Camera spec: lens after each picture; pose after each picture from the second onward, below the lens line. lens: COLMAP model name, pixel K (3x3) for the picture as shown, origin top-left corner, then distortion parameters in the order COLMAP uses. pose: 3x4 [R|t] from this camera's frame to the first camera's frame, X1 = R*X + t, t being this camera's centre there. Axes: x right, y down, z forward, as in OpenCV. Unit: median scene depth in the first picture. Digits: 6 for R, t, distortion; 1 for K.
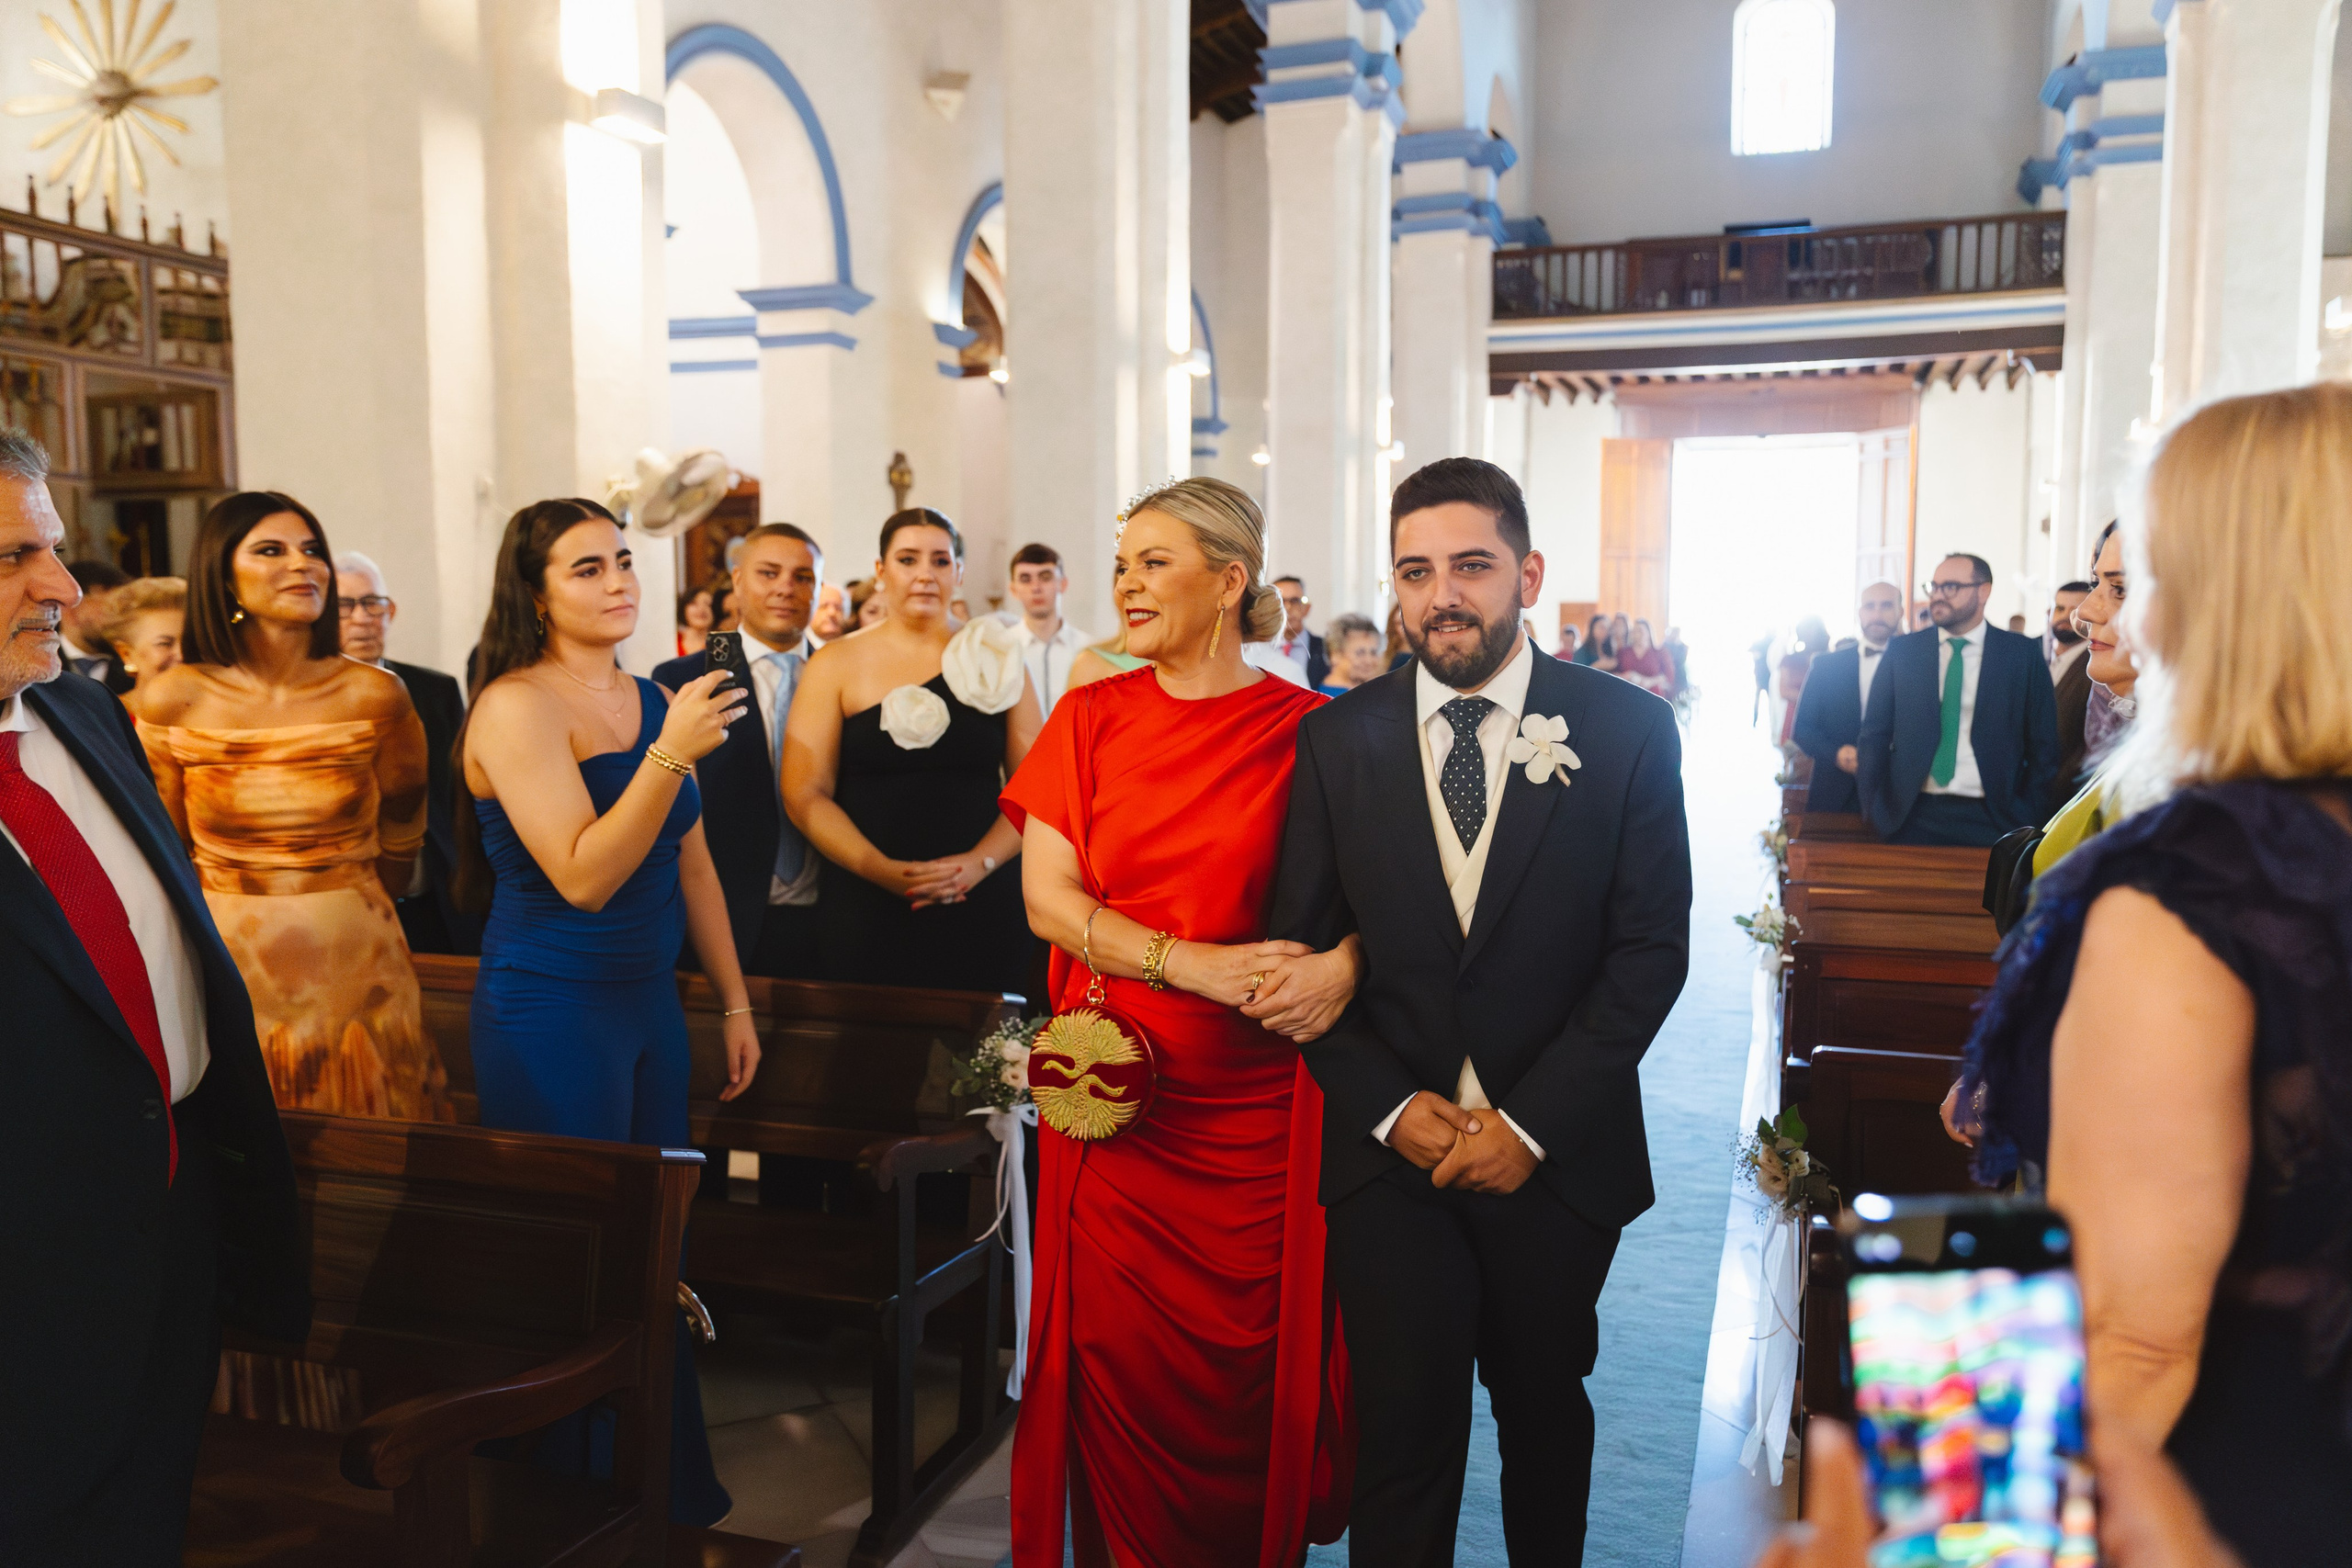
lens RADIAL K [[1870.4, 0, 1219.9], [0, 1870.4, 780.2], [0, 0, 1]] dist [-0.003572, 0.022235]
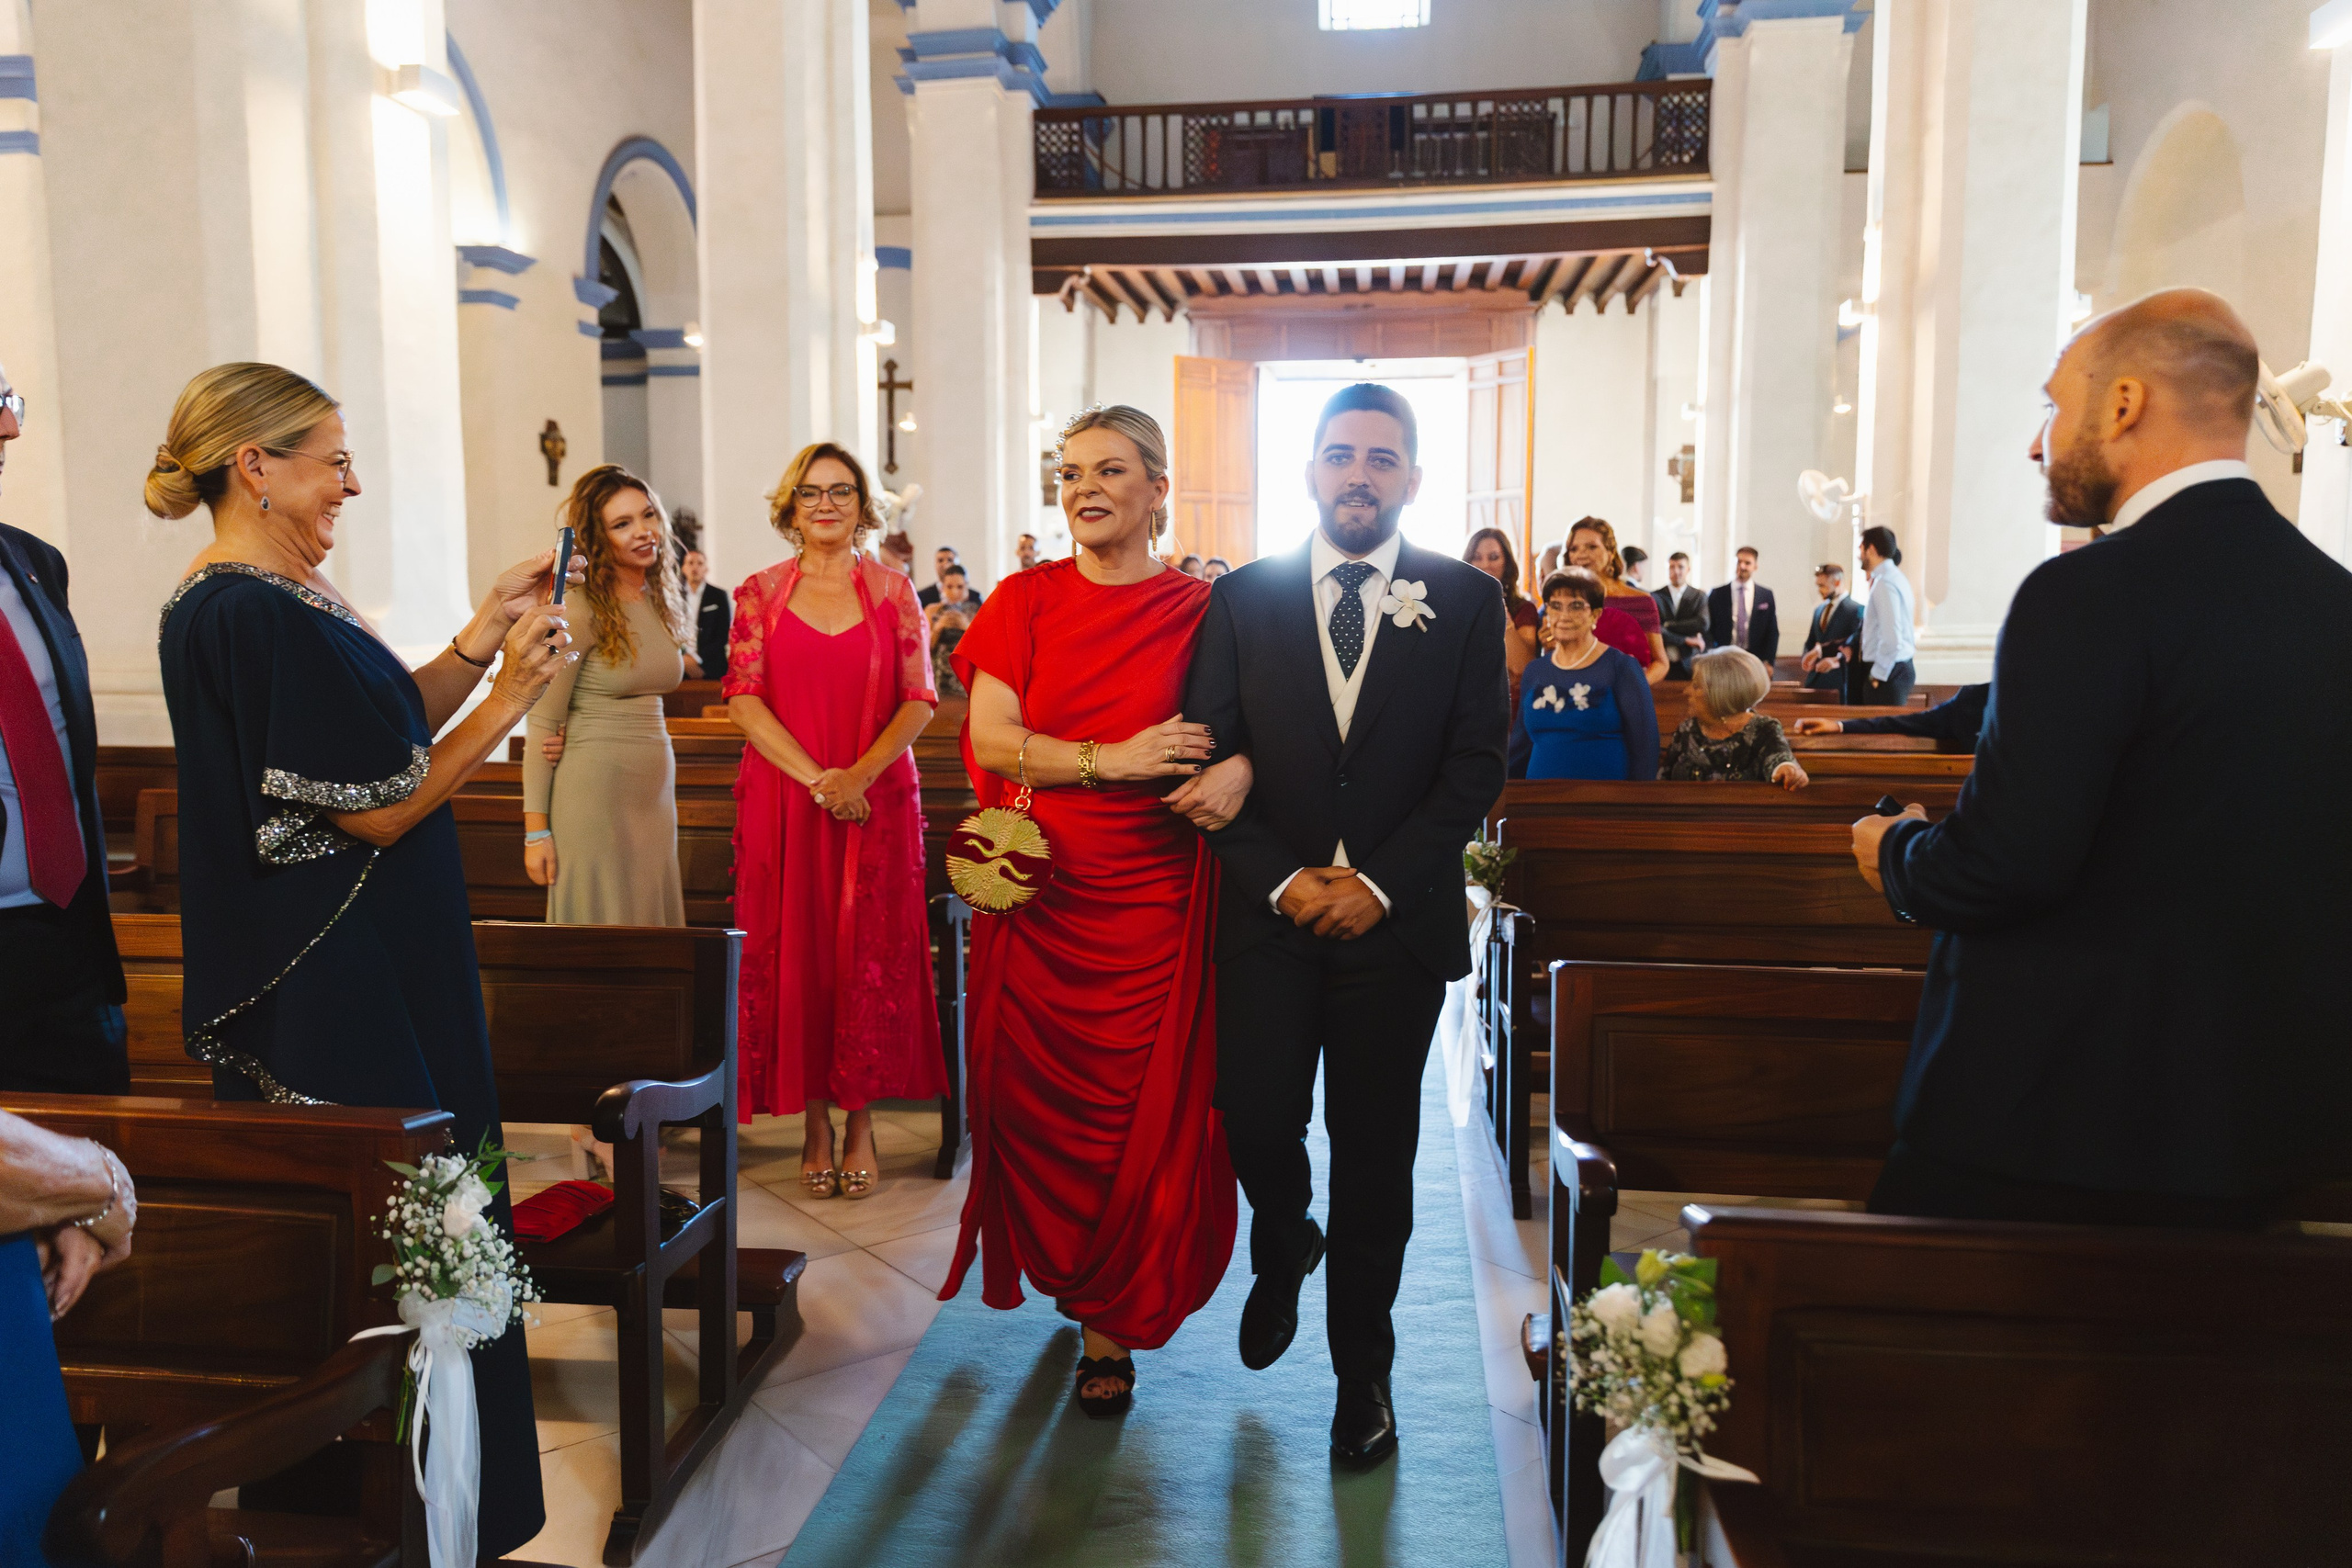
lens RADIAL K [[1870.4, 0, 1163.9], [0, 1870.4, 778.8], [0, 0, 1]] dist [-0.003572, 0.022235]
pose [[0.983138, -0.018886, 0.181889, 0.051675], [0.015784, 0.999705, 0.018485, -0.011399], [-0.182184, -0.015302, 0.983145, 0.207038]]
